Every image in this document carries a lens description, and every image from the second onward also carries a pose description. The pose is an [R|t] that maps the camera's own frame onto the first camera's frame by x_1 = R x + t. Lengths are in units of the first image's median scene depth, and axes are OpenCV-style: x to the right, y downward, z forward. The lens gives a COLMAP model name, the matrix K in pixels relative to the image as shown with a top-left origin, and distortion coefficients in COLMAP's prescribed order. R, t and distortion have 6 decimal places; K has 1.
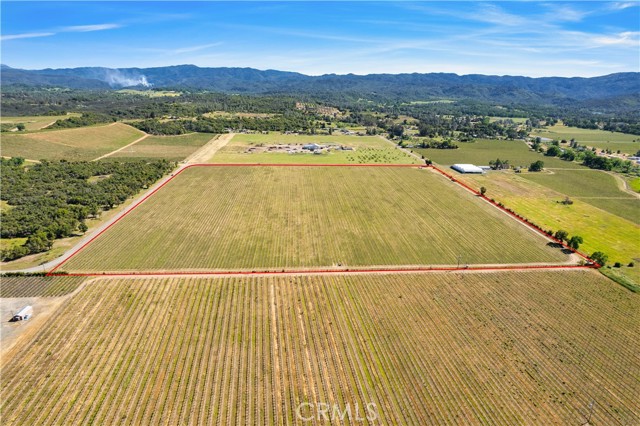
lens RADIAL K [[420.5, 0, 320.0], [0, 420.5, 213.0], [0, 0, 1]] dist [-0.043143, 0.004224]
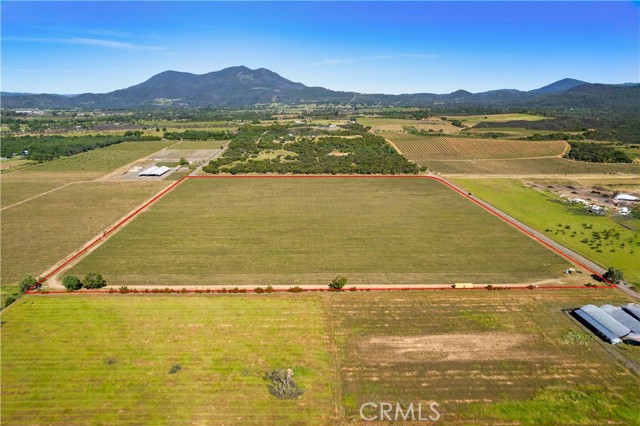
lens RADIAL K [[385.8, 0, 313.4], [0, 385.8, 213.7], [0, 0, 1]] dist [-0.026498, 0.001273]
pose [[-0.041958, 0.266653, -0.962879, 1.095772], [-0.286892, 0.919927, 0.267260, -0.335085], [0.957044, 0.287456, 0.037903, 1.183311]]
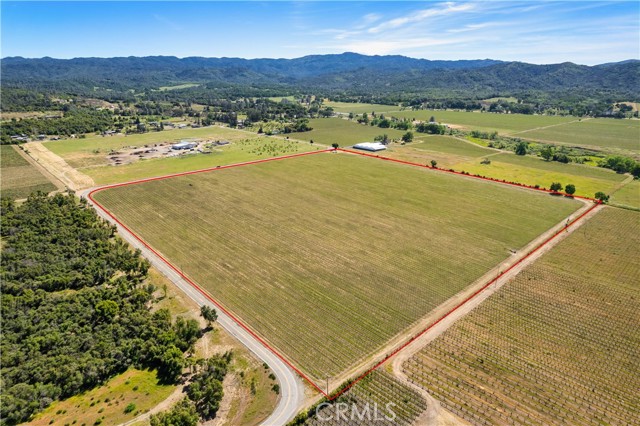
lens RADIAL K [[408.1, 0, 334.6], [0, 408.1, 214.2], [0, 0, 1]] dist [-0.060924, 0.045565]
pose [[0.775038, -0.221990, 0.591638, -0.658641], [0.191442, 0.974749, 0.114951, -0.126636], [-0.602217, 0.024173, 0.797966, 0.356274]]
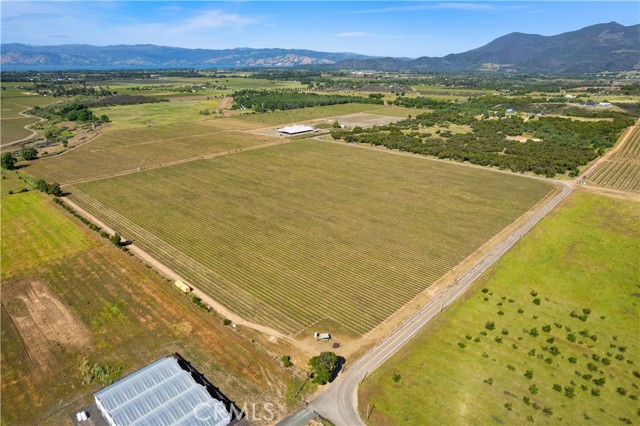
lens RADIAL K [[408.1, 0, 334.6], [0, 408.1, 214.2], [0, 0, 1]] dist [-0.060924, 0.045565]
pose [[-0.718495, 0.223112, -0.658776, 0.687060], [-0.215060, 0.829476, 0.515480, -0.559204], [0.661449, 0.512046, -0.547991, 1.910360]]
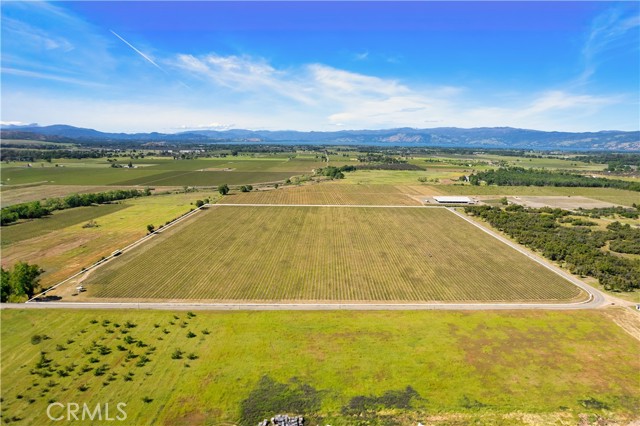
lens RADIAL K [[408.1, 0, 334.6], [0, 408.1, 214.2], [0, 0, 1]] dist [-0.060924, 0.045565]
pose [[-0.998211, -0.044865, 0.039525, -0.068369], [-0.022211, 0.891972, 0.451545, -0.634969], [-0.055514, 0.449859, -0.891372, 2.262716]]
